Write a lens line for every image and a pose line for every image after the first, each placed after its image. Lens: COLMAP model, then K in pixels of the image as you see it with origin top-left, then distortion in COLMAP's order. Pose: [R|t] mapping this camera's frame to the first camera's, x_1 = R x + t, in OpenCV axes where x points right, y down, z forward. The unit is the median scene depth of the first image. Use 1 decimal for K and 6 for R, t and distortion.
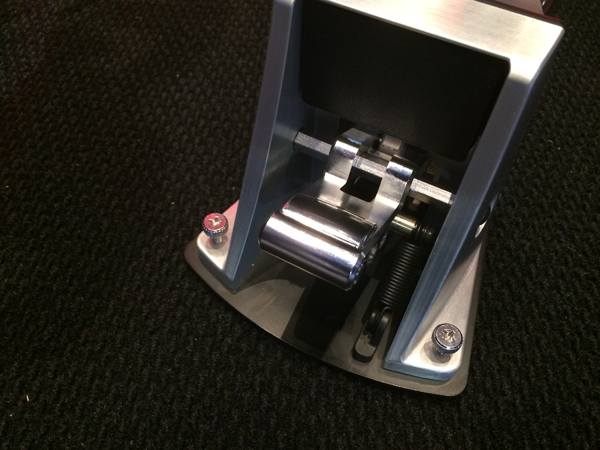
lens RADIAL K [[514.8, 0, 296.8], [0, 514.8, 223.3], [0, 0, 1]] dist [0.057302, -0.101419]
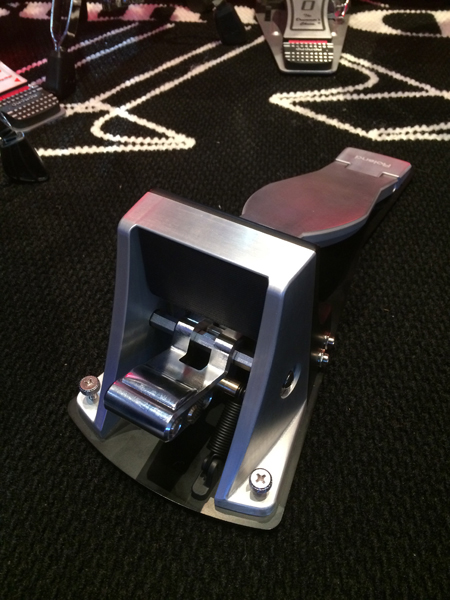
lens RADIAL K [[514.8, 0, 228.5], [0, 514.8, 295.2], [0, 0, 1]] dist [0.057302, -0.101419]
pose [[0.998814, -0.005260, -0.048400, 0.245740], [-0.000690, 0.992518, -0.122098, -0.061835], [0.048680, 0.121987, 0.991337, -0.265861]]
